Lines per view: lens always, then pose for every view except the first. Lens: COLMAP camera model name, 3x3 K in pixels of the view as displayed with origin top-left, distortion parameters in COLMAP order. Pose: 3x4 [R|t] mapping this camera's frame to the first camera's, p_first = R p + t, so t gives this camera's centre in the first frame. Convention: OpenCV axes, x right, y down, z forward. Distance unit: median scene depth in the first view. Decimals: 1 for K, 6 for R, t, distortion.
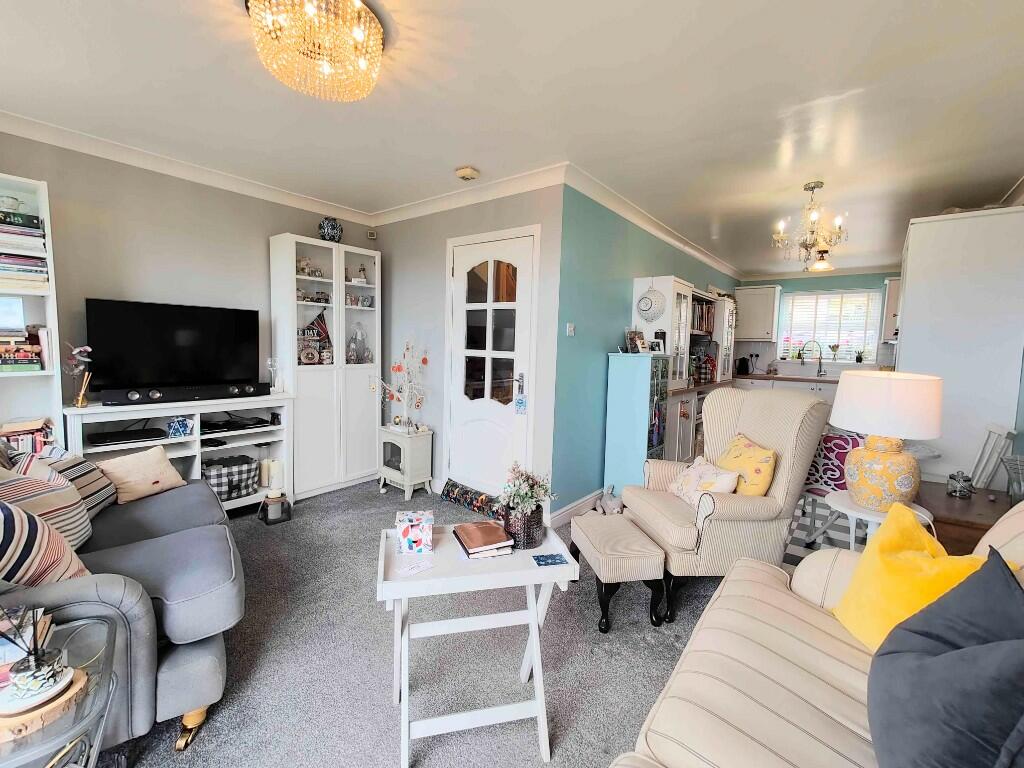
lens RADIAL K [[451.4, 0, 511.9], [0, 451.4, 385.4], [0, 0, 1]] dist [0.011480, -0.000769]
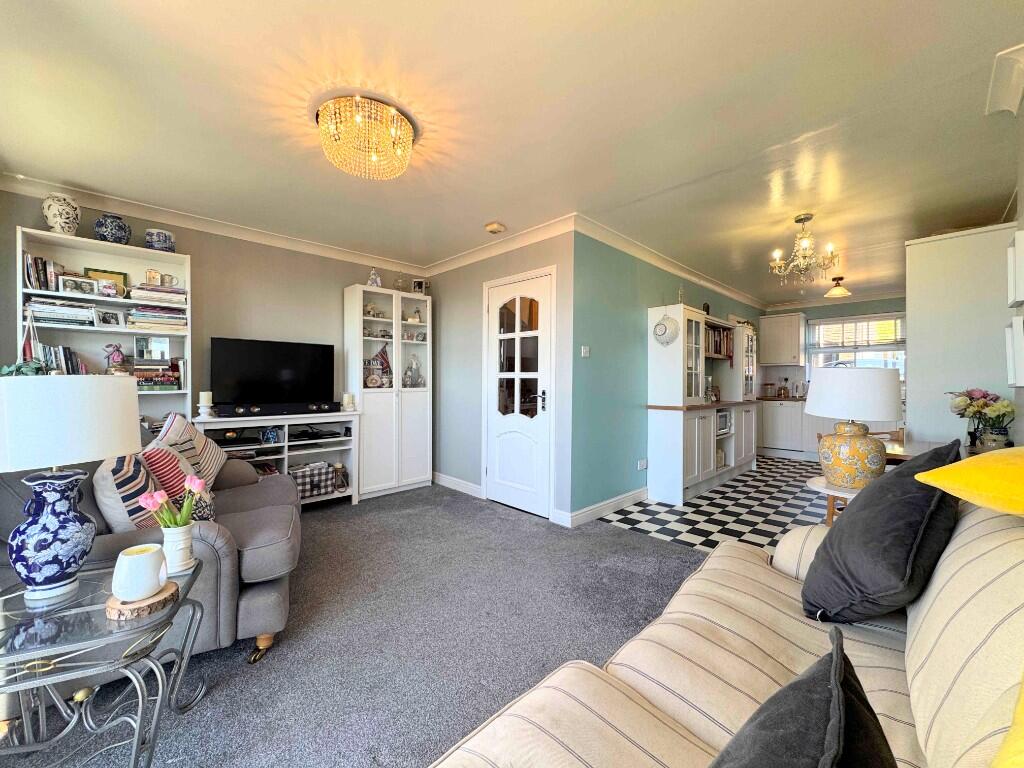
lens RADIAL K [[404.9, 0, 510.8], [0, 404.9, 384.2], [0, 0, 1]] dist [0.001951, 0.000757]
pose [[0.991957, -0.023047, -0.124457, 0.064333], [0.013145, 0.996724, -0.079808, 0.038216], [0.125888, 0.077530, 0.989010, -0.044642]]
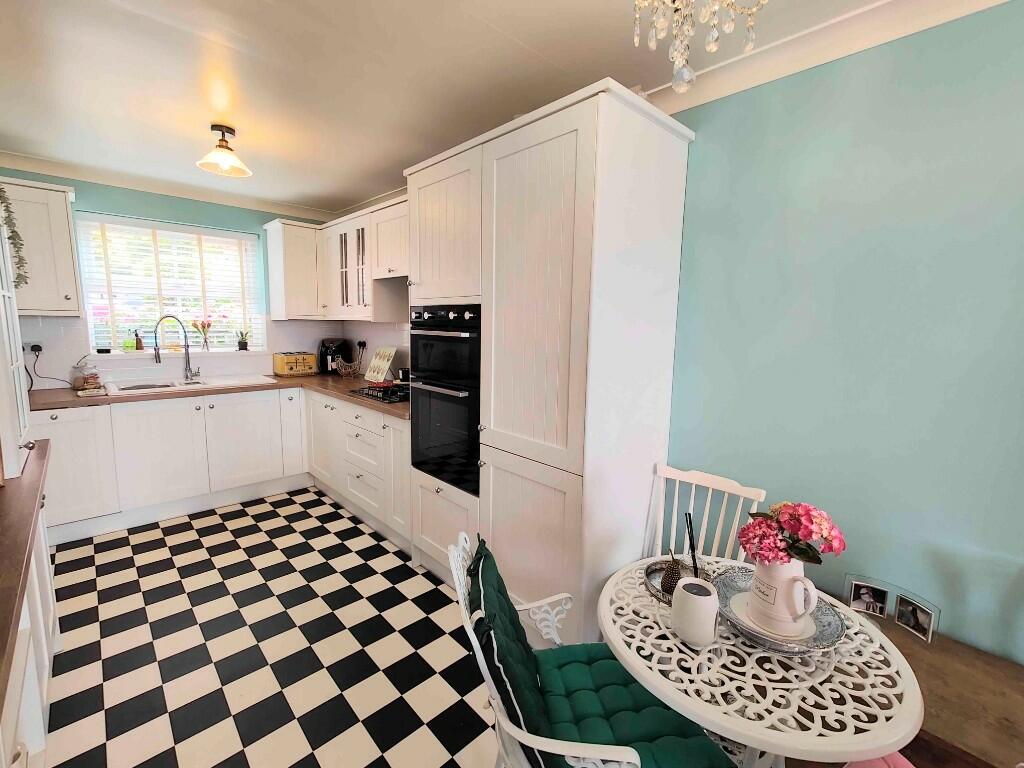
lens RADIAL K [[451.4, 0, 510.3], [0, 451.4, 388.4], [0, 0, 1]] dist [0.011480, -0.000769]
pose [[0.122381, -0.169713, 0.977865, 0.439794], [0.054984, 0.984918, 0.164055, -0.186094], [-0.990959, 0.033690, 0.129866, 1.289259]]
